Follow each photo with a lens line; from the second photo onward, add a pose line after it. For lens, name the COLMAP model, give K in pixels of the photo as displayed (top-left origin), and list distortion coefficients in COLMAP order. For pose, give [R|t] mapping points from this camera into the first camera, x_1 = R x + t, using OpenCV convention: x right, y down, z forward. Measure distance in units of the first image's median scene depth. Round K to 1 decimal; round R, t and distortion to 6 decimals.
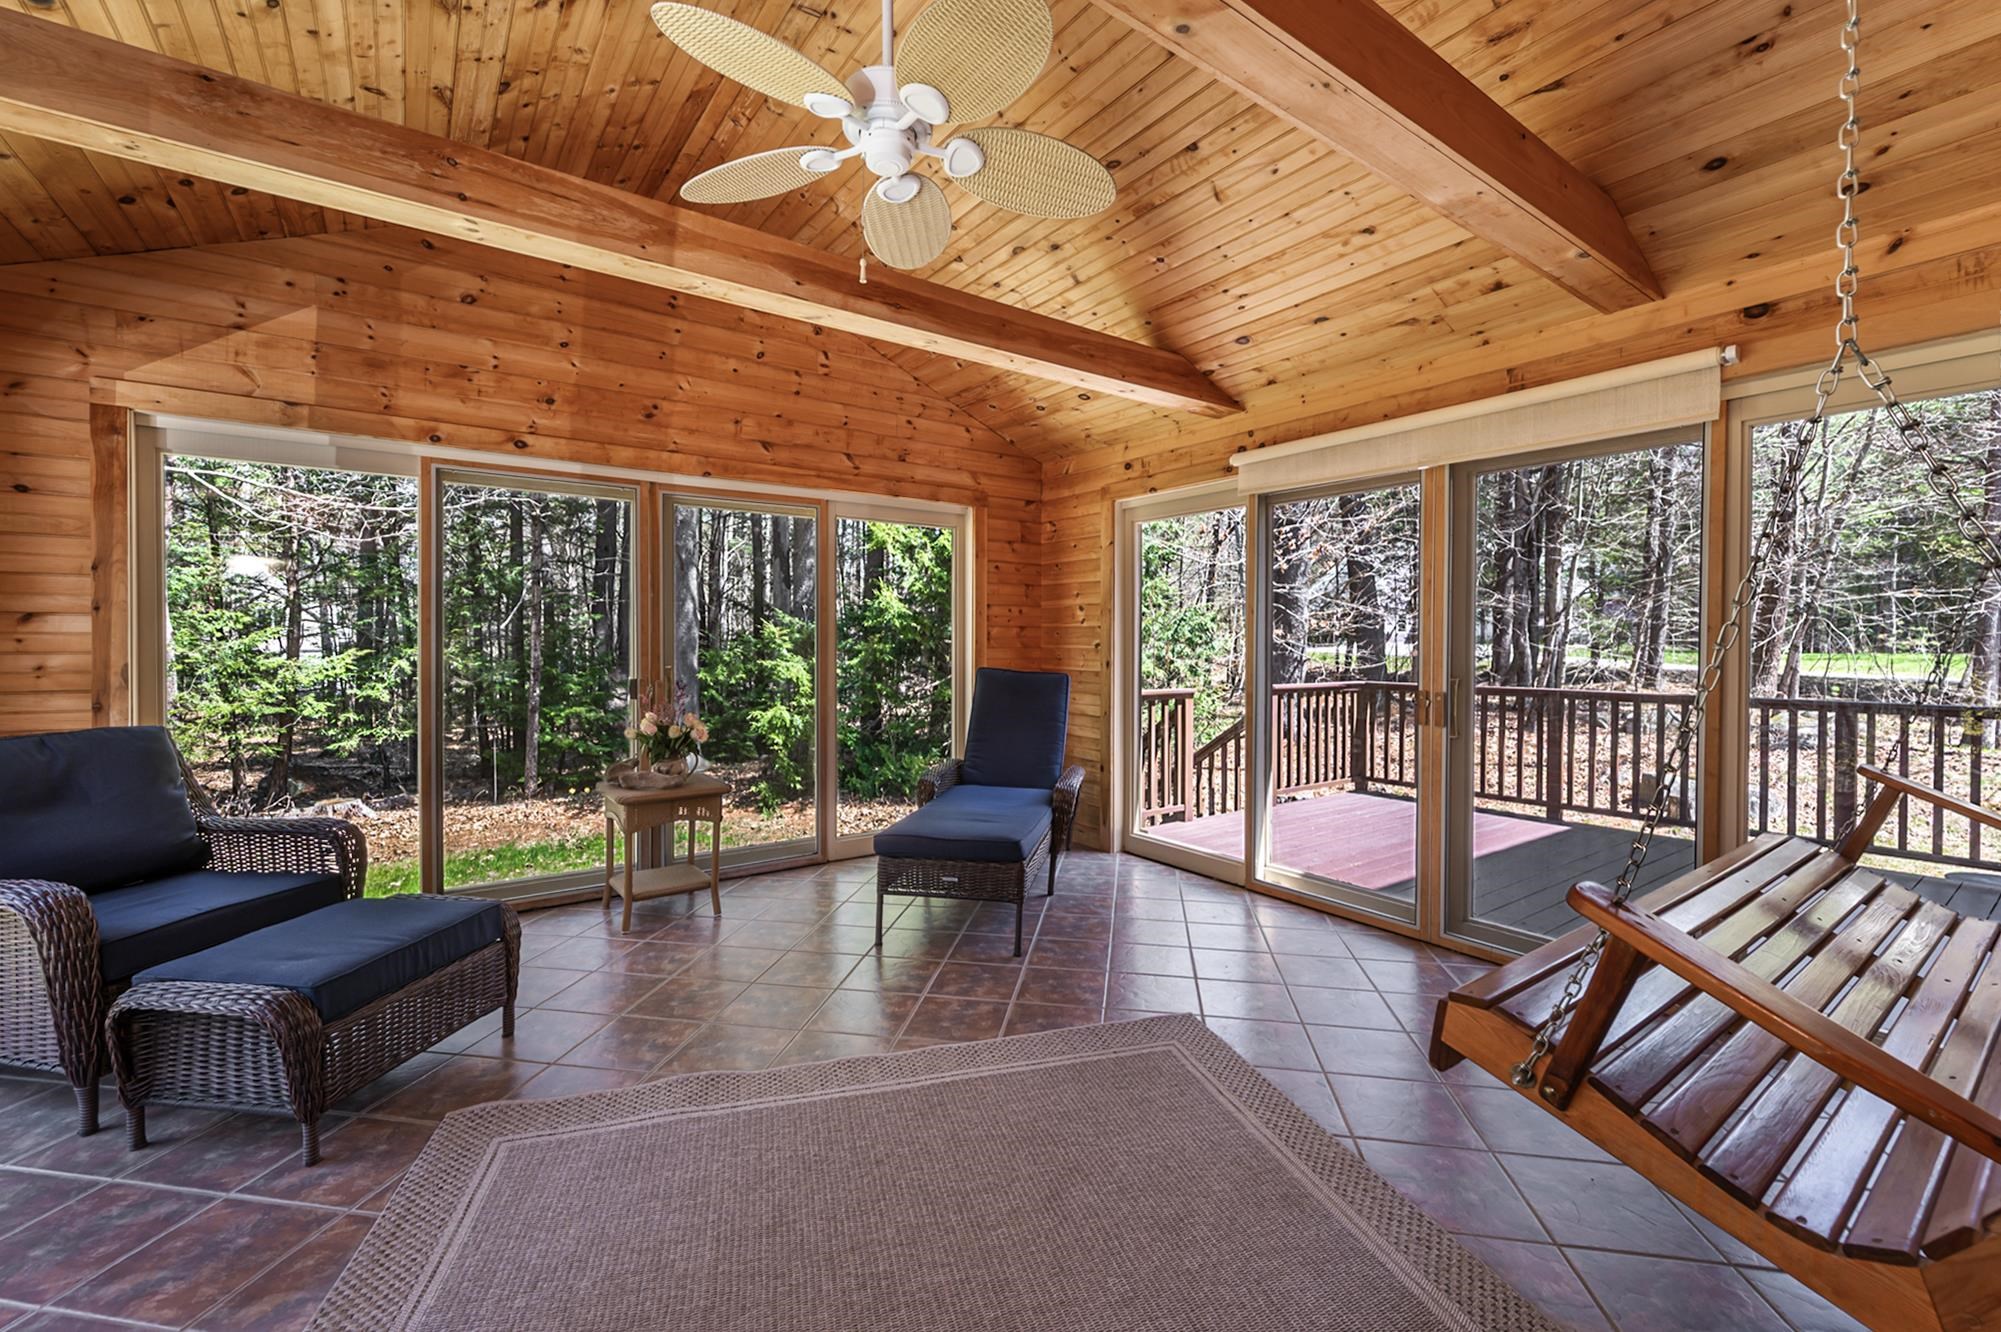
lens RADIAL K [[817.3, 0, 1004.7], [0, 817.3, 653.7], [0, 0, 1]] dist [0.001742, 0.000137]
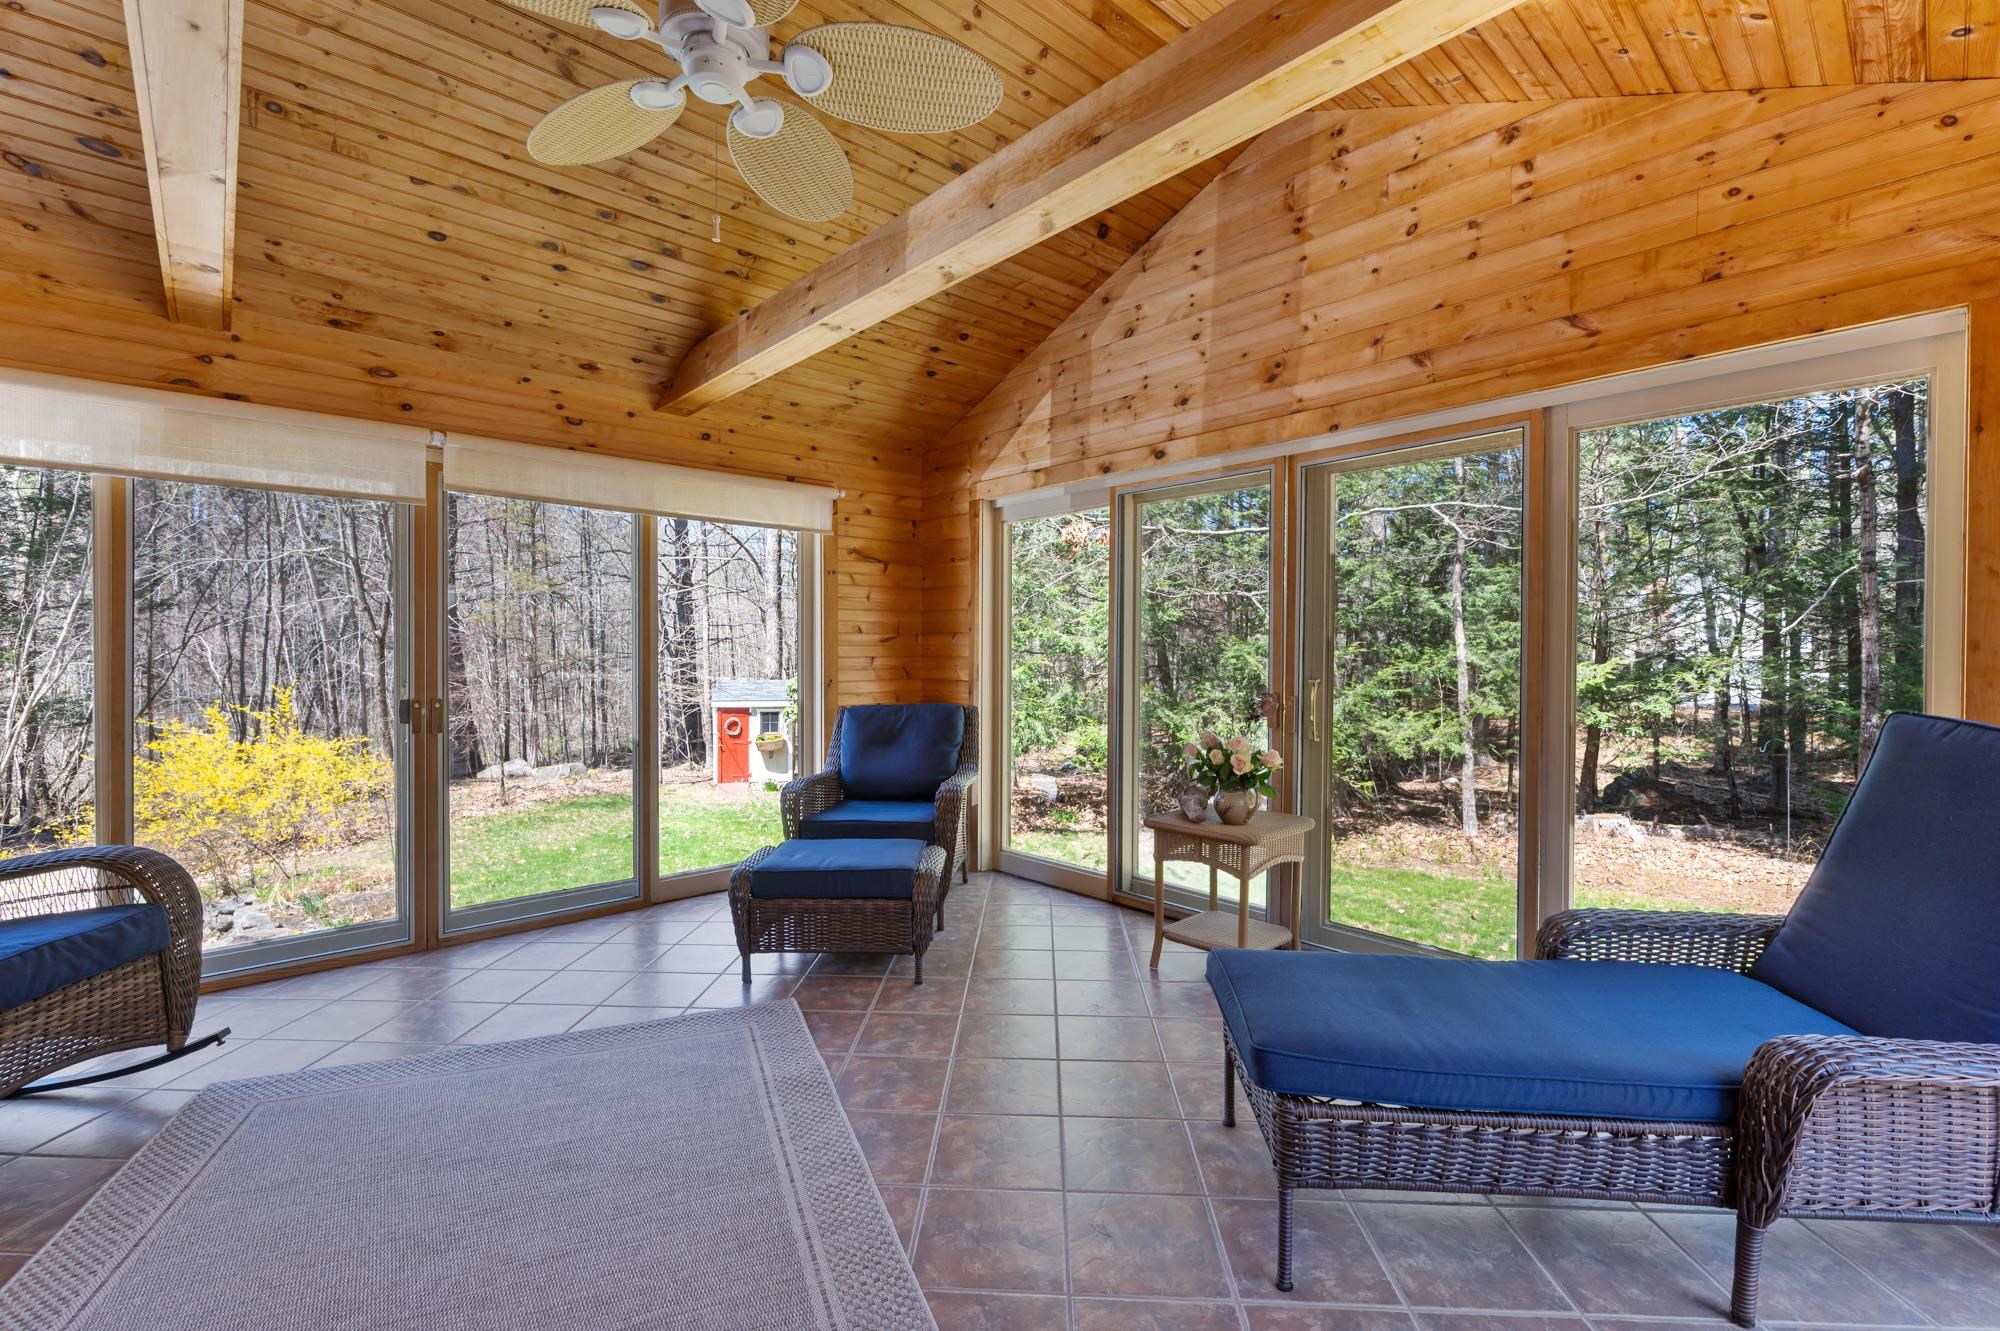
lens RADIAL K [[860.3, 0, 1005.3], [0, 860.3, 657.9], [0, 0, 1]] dist [-0.001505, 0.000039]
pose [[0.113493, 0.009581, -0.993493, 0.402862], [-0.016681, 0.999831, 0.007737, -0.007452], [0.993399, 0.015695, 0.113633, 0.621821]]
